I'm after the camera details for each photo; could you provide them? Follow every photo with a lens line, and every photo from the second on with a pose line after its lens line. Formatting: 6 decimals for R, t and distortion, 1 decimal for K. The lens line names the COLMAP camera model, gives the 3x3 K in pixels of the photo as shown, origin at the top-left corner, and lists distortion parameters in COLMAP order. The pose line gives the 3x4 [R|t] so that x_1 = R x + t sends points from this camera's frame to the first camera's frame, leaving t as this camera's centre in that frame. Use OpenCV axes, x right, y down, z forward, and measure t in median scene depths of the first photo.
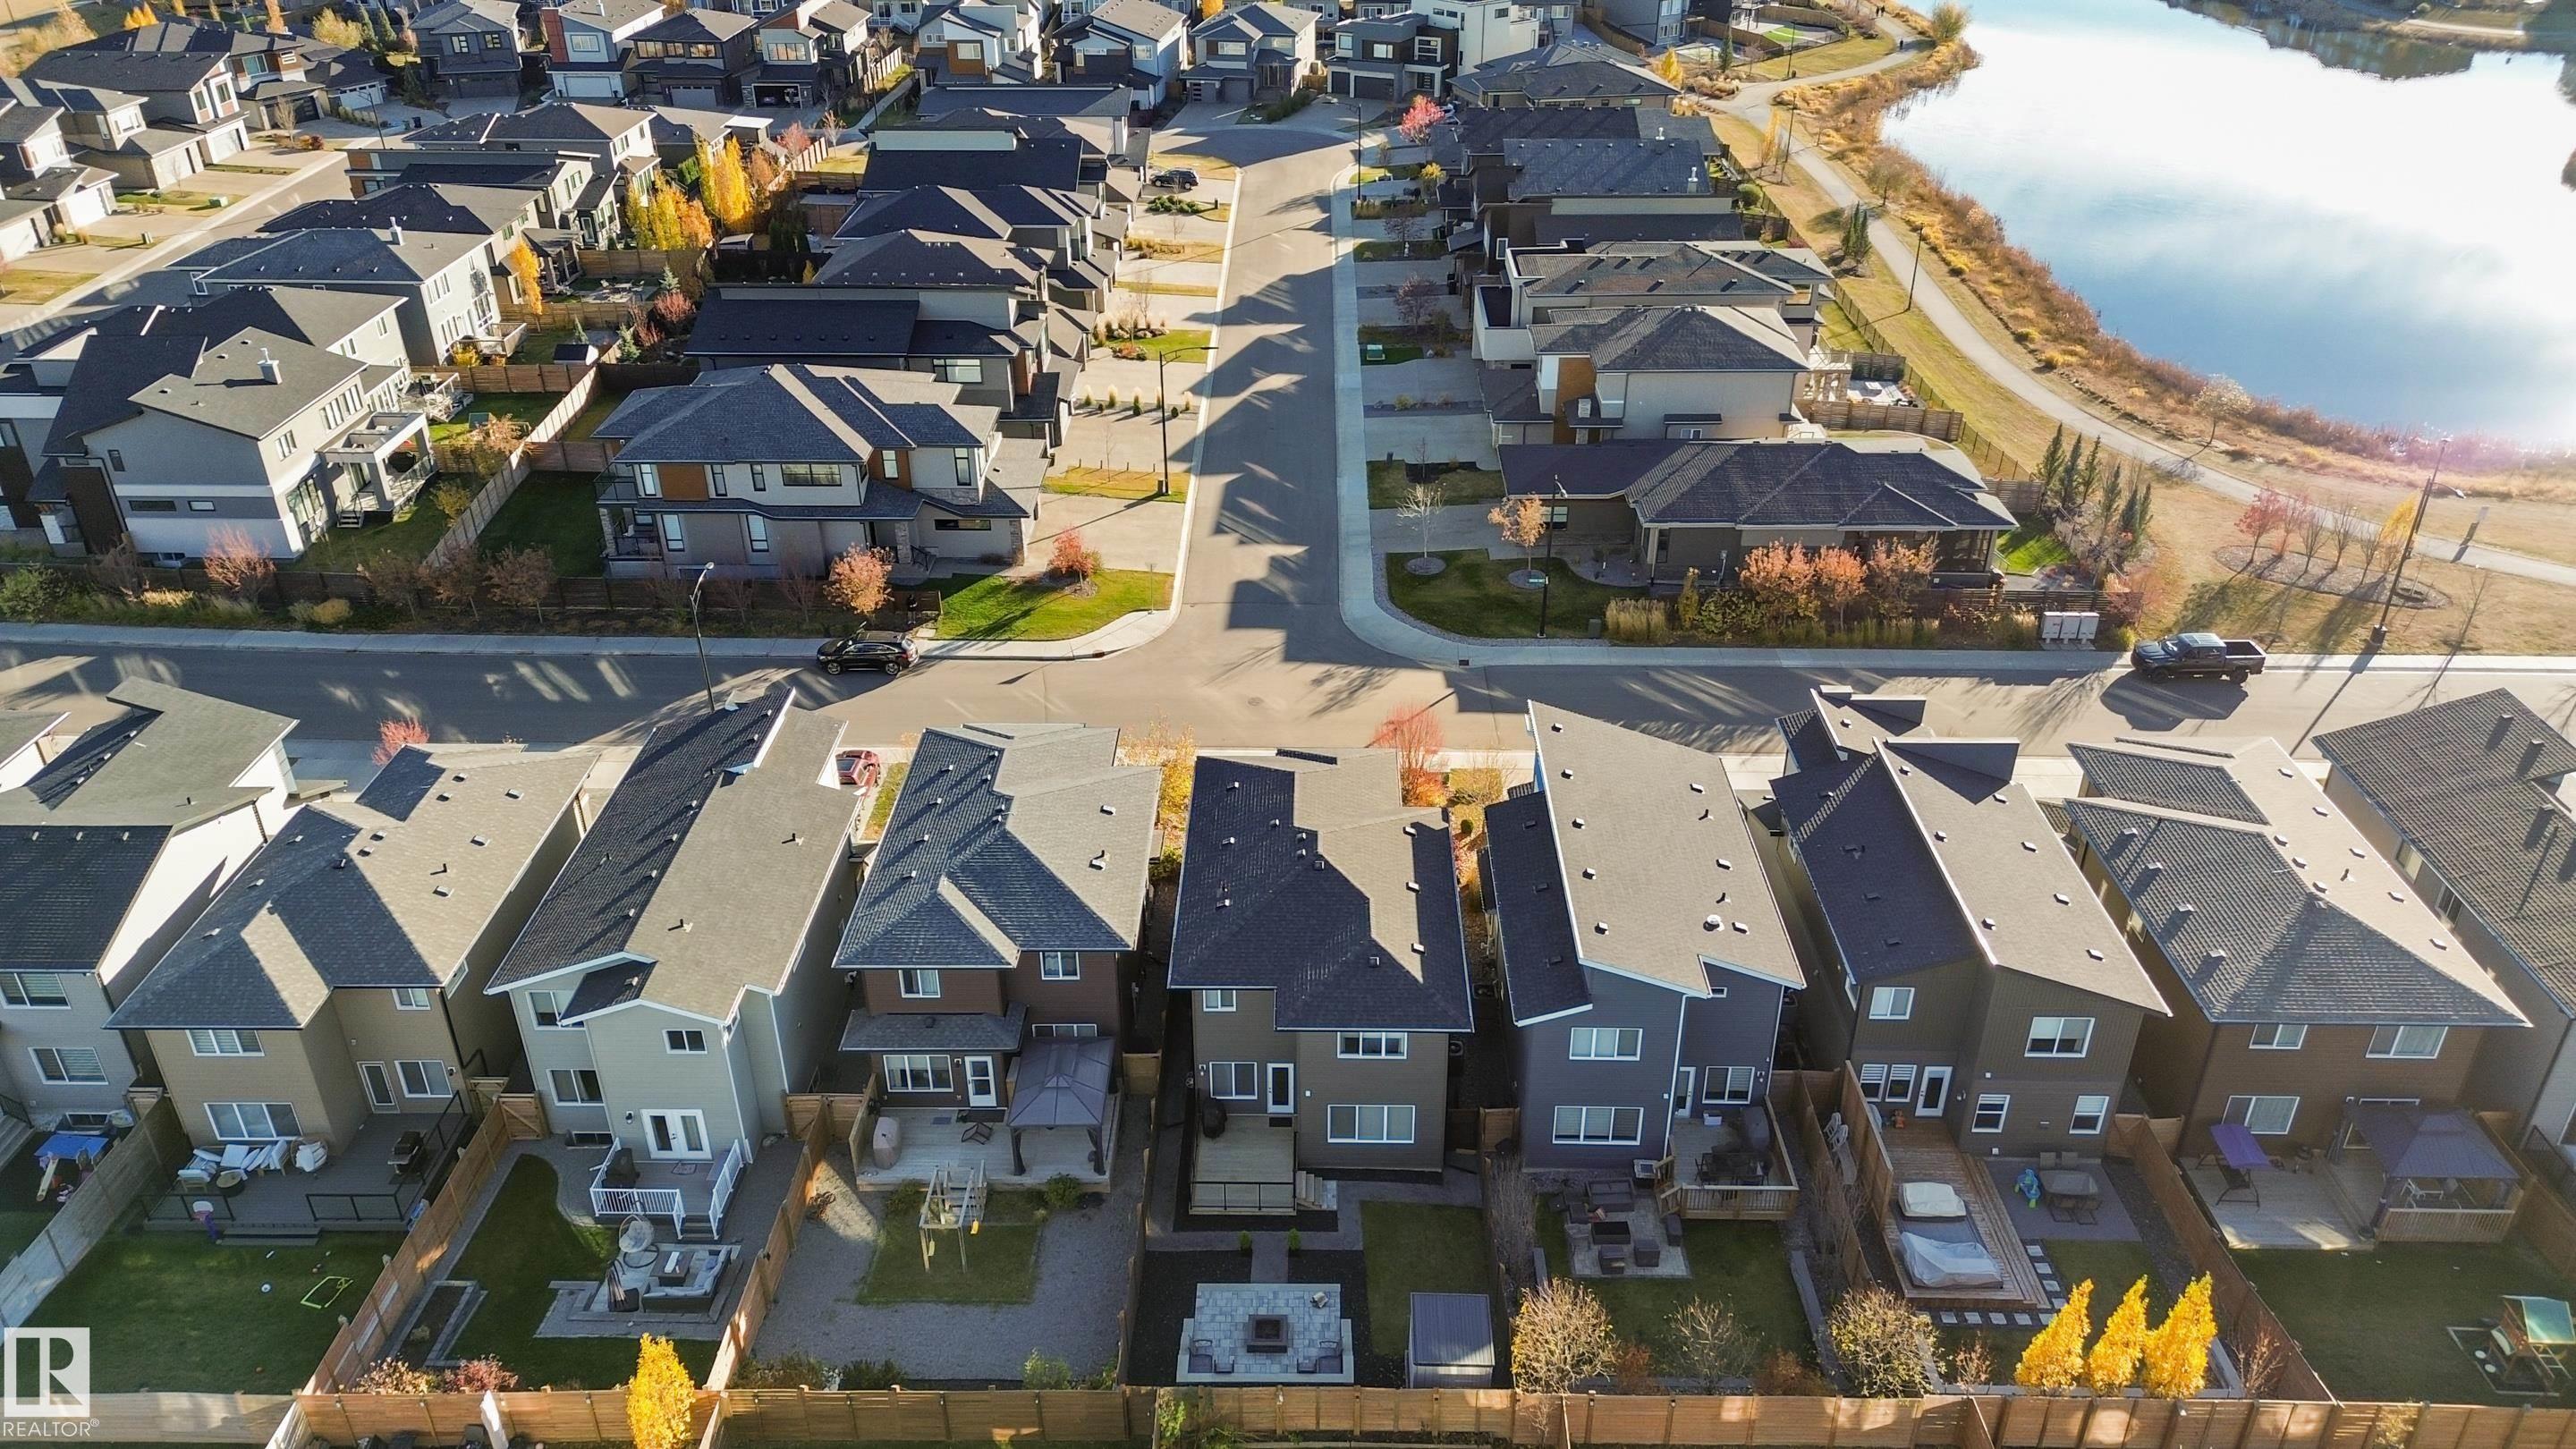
lens RADIAL K [[1851.7, 0, 1288.0], [0, 1851.7, 724.5], [0, 0, 1]] dist [0.094173, -0.114181]
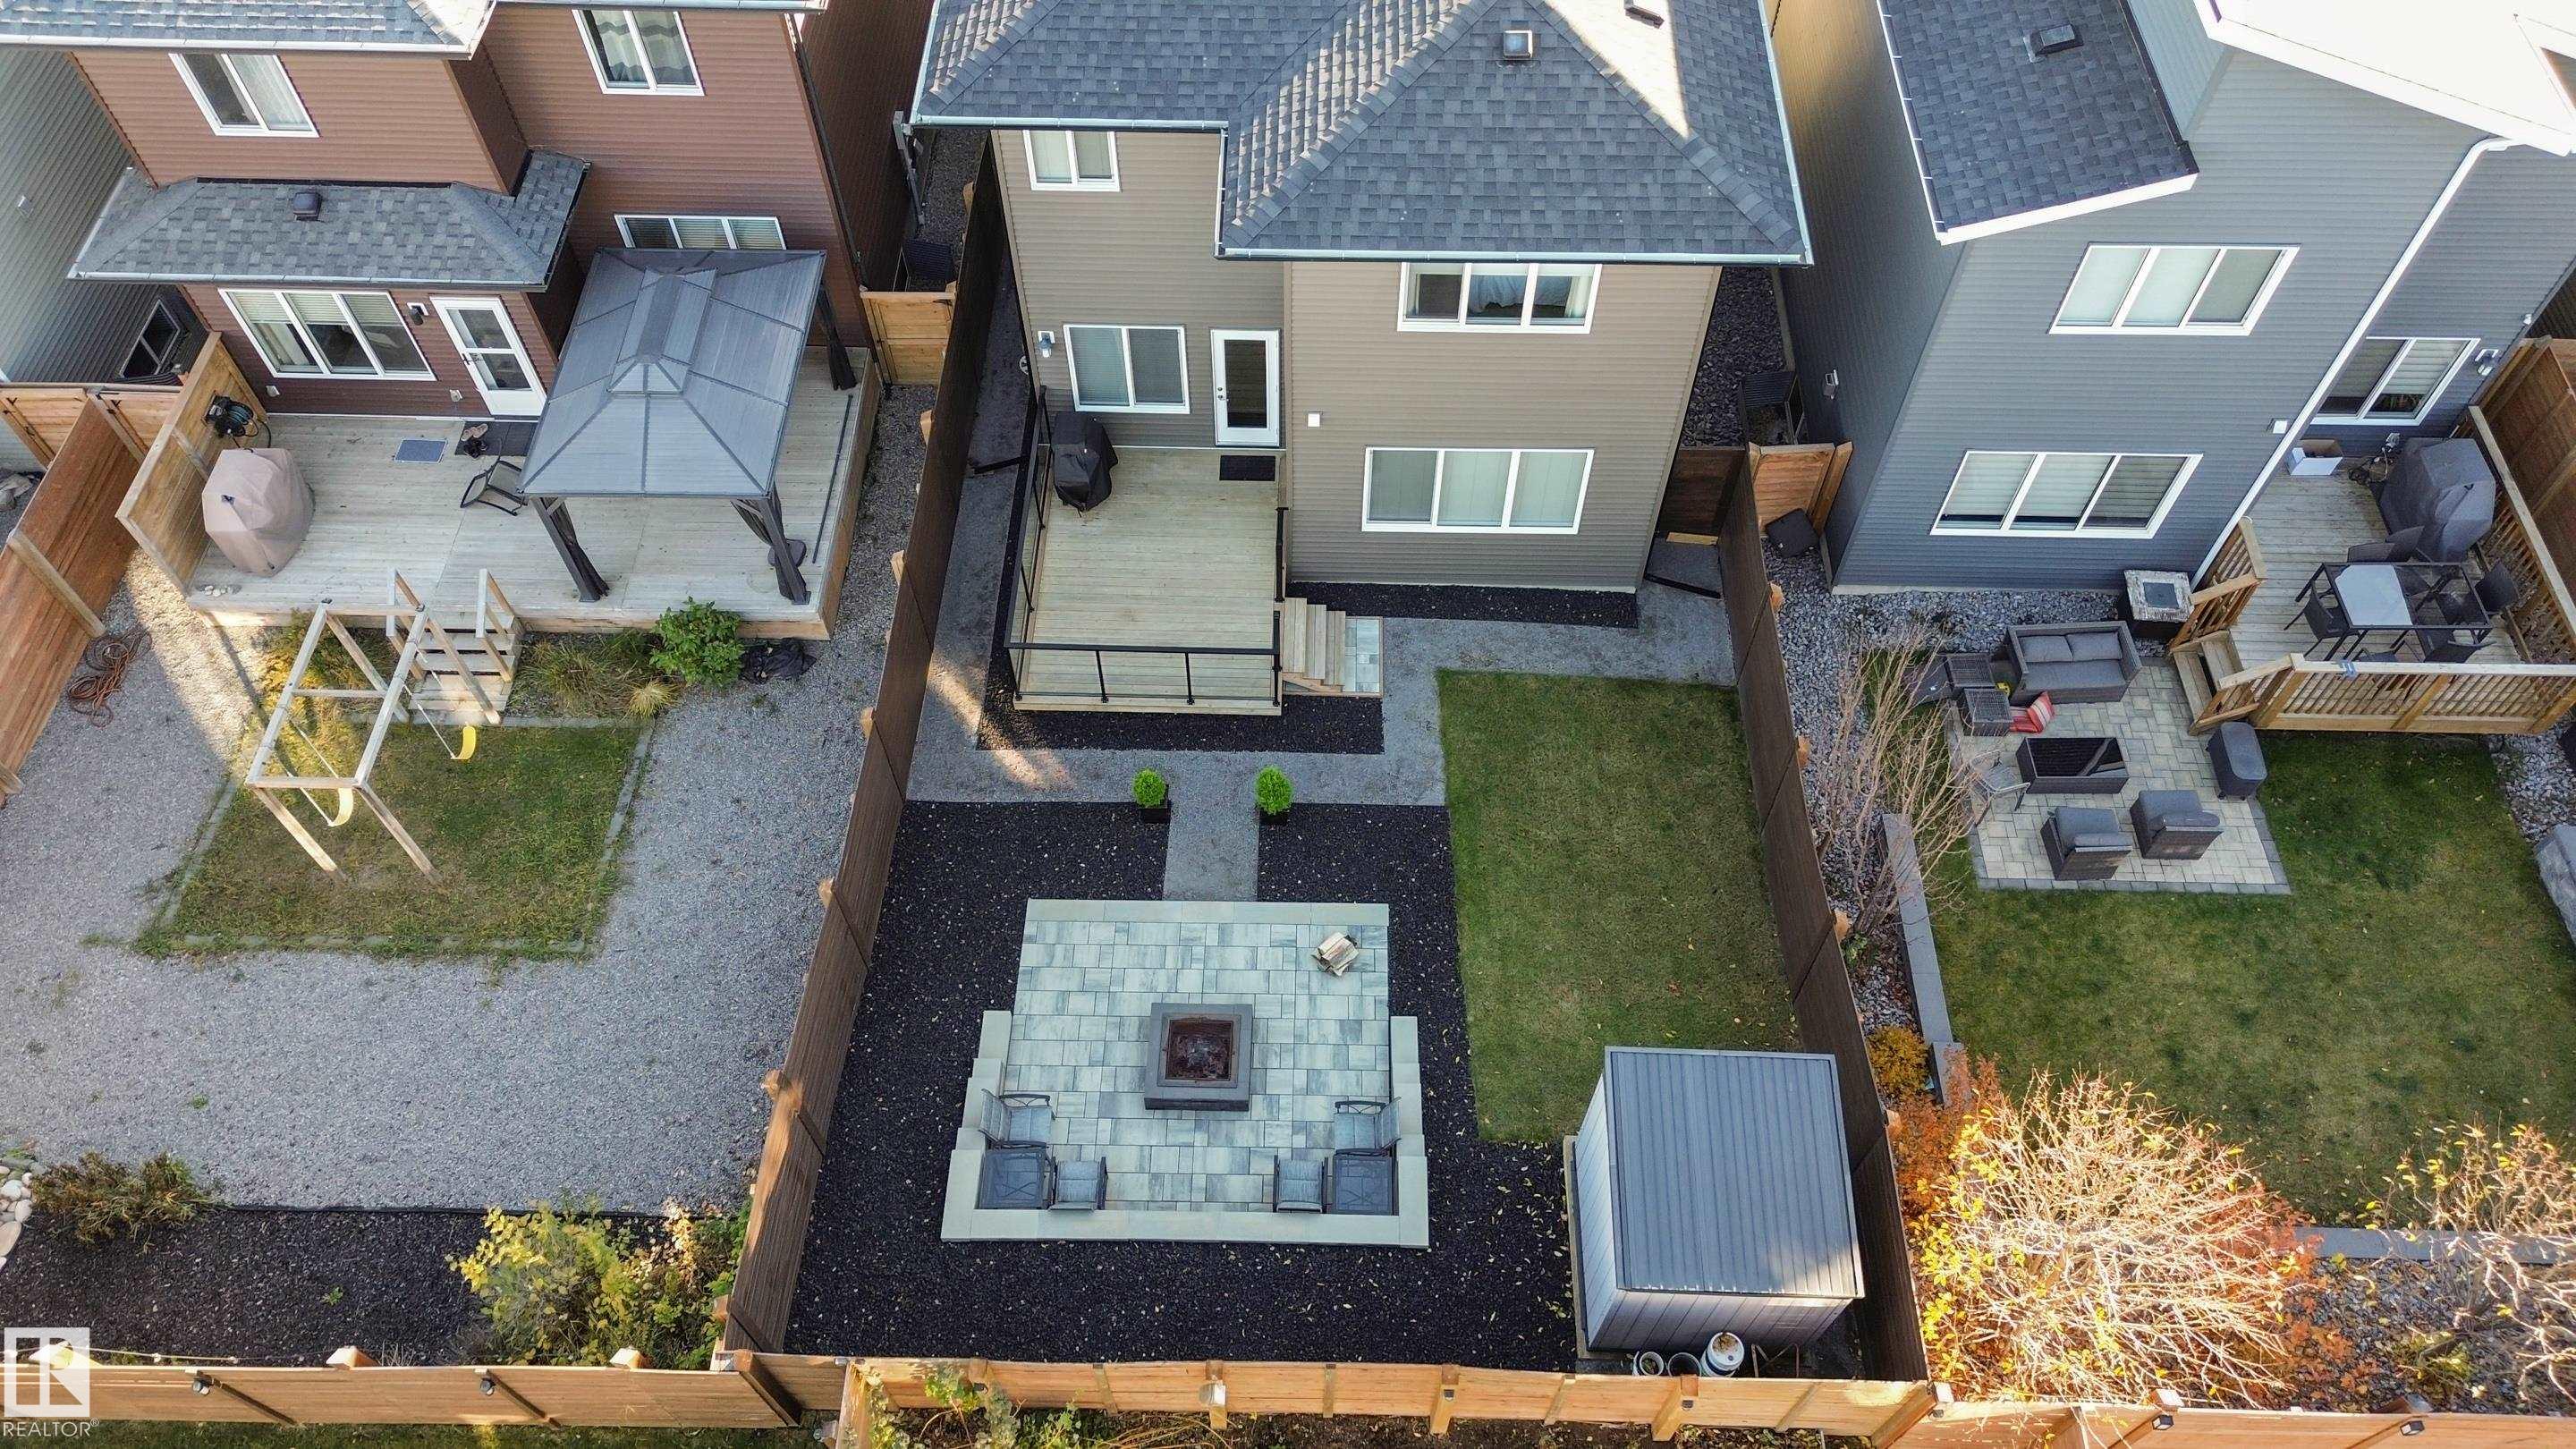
lens RADIAL K [[1851.7, 0, 1288.0], [0, 1851.7, 724.5], [0, 0, 1]] dist [0.094173, -0.114181]
pose [[0.999953, 0.009121, -0.003283, 0.007251], [-0.006790, 0.900737, 0.434311, 0.090503], [0.006919, -0.434268, 0.900757, 0.632260]]
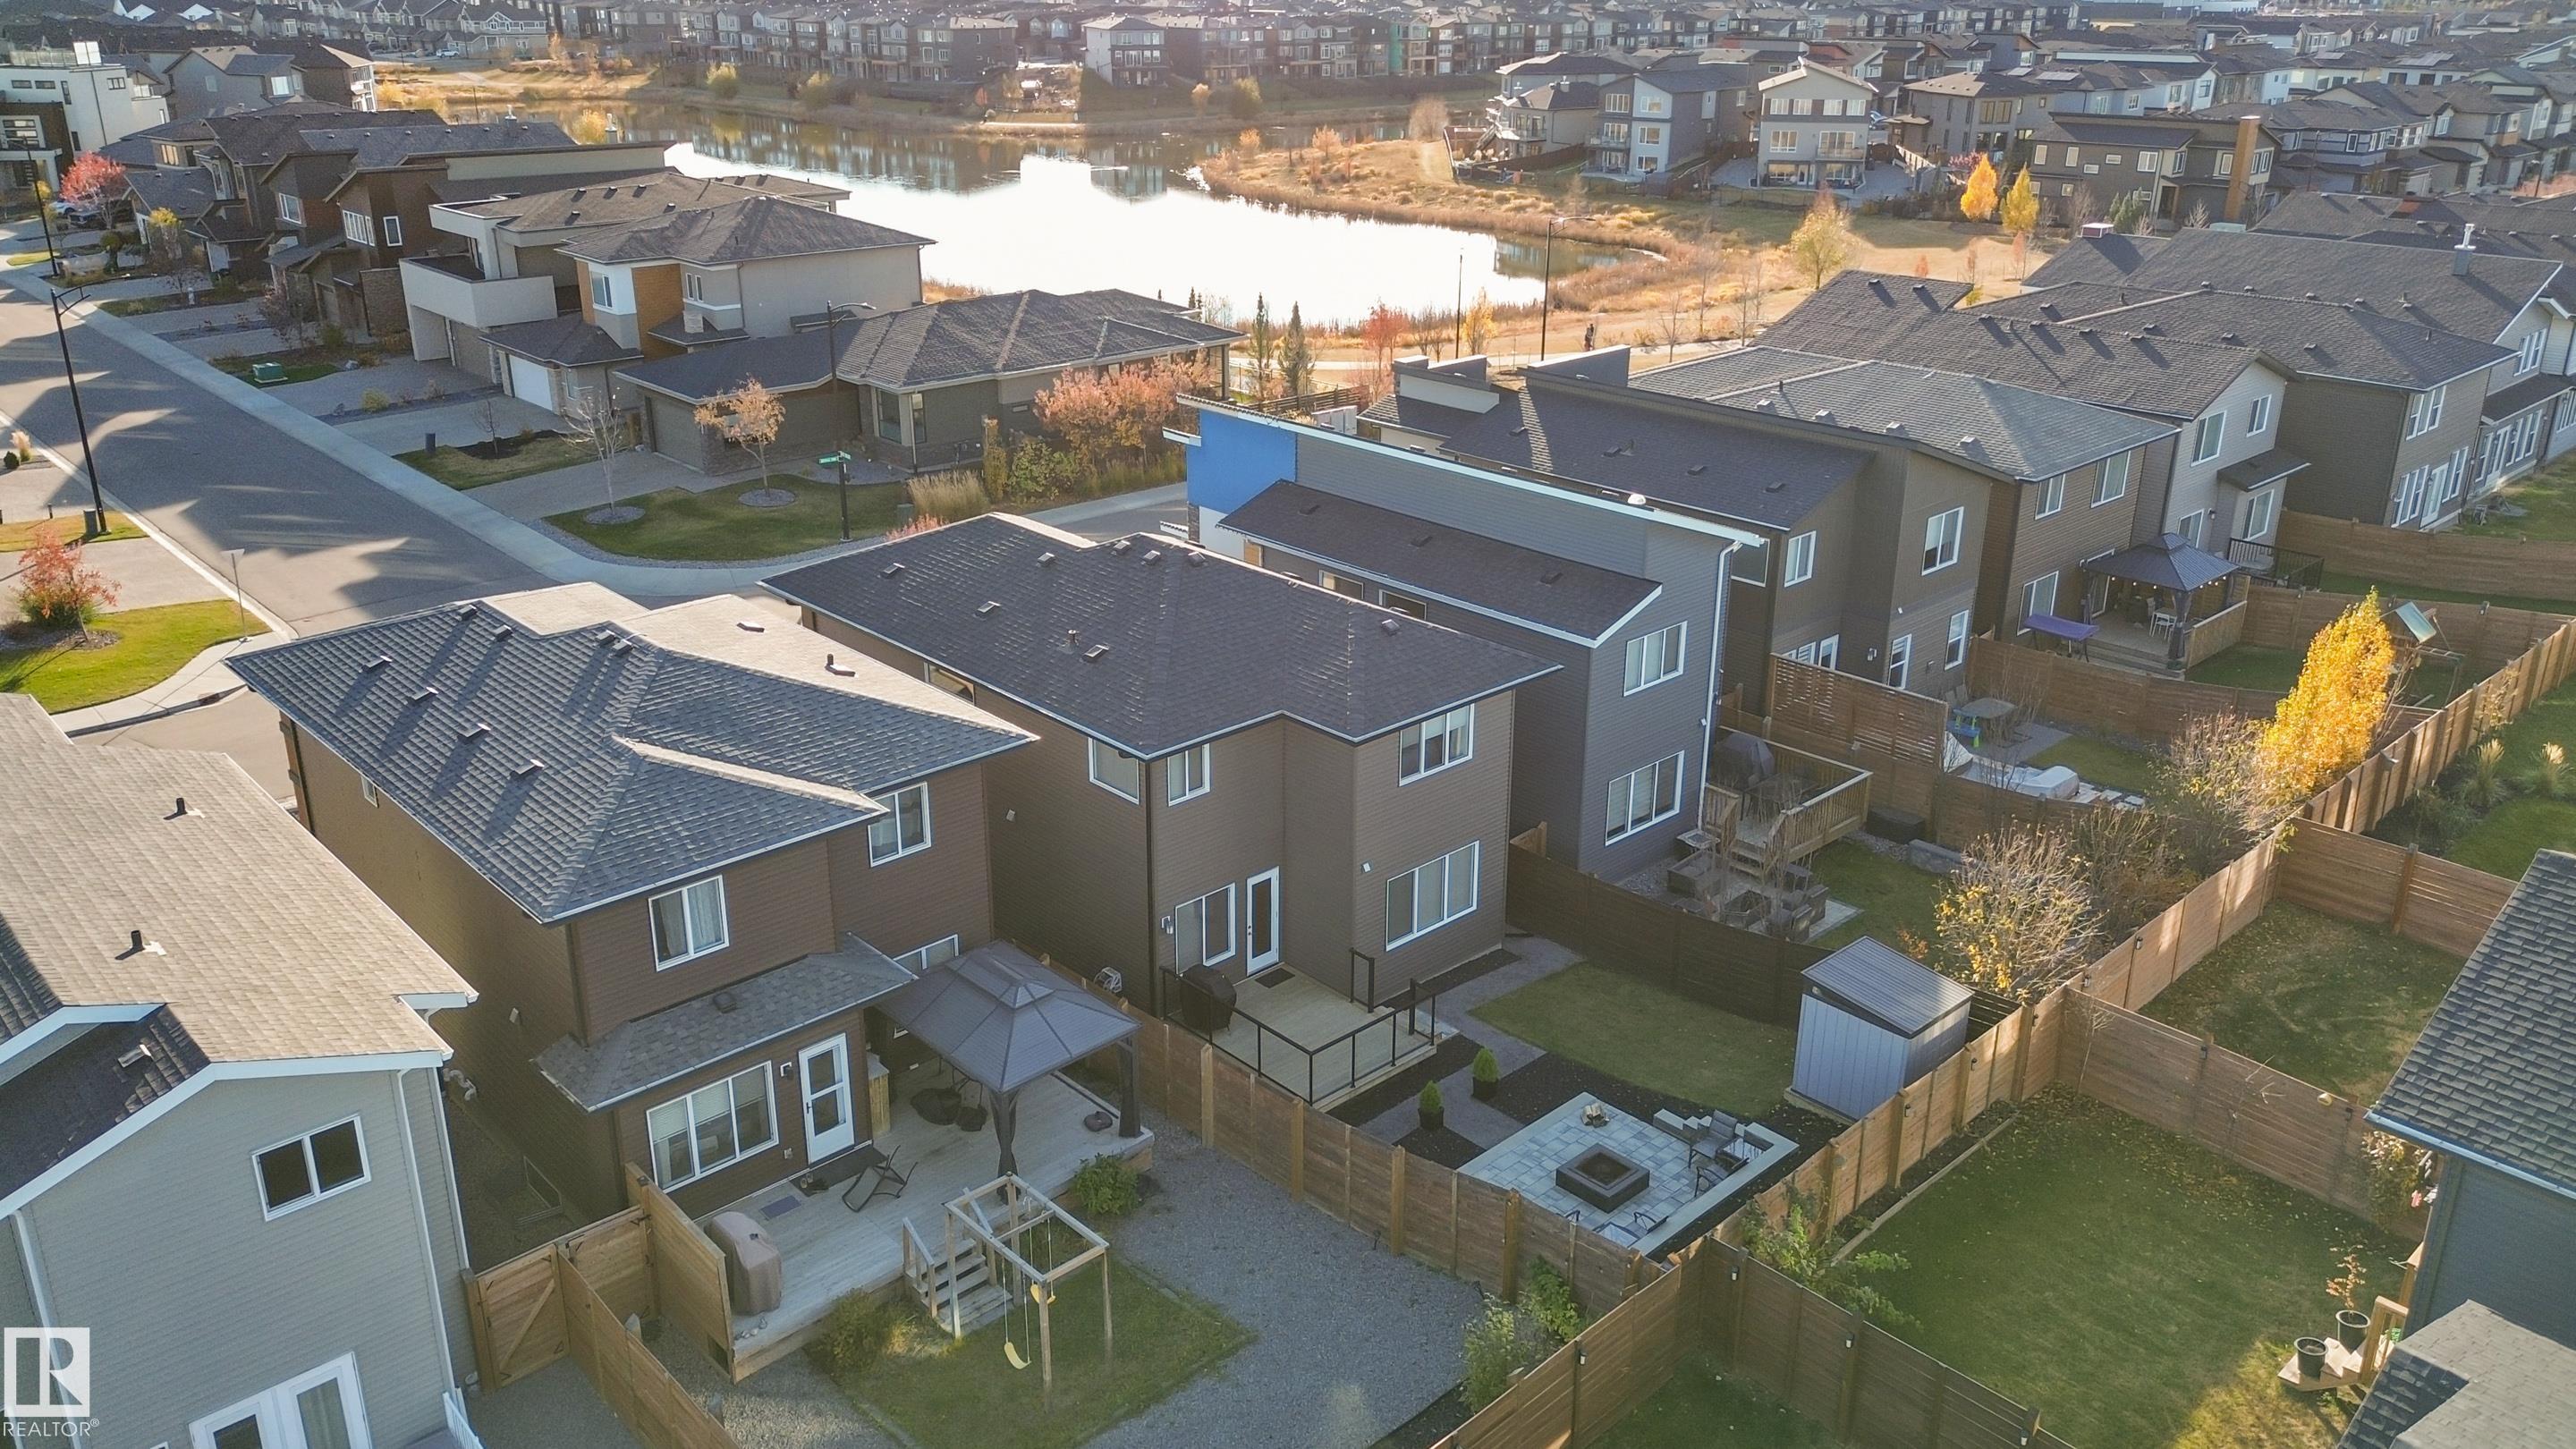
lens RADIAL K [[1941.4, 0, 1303.8], [0, 1941.4, 670.6], [0, 0, 1]] dist [0.105537, -0.125562]
pose [[0.712073, -0.235987, 0.661258, -0.411574], [0.352658, 0.934610, -0.046219, 0.159180], [-0.607111, 0.266109, 0.748734, 0.511758]]
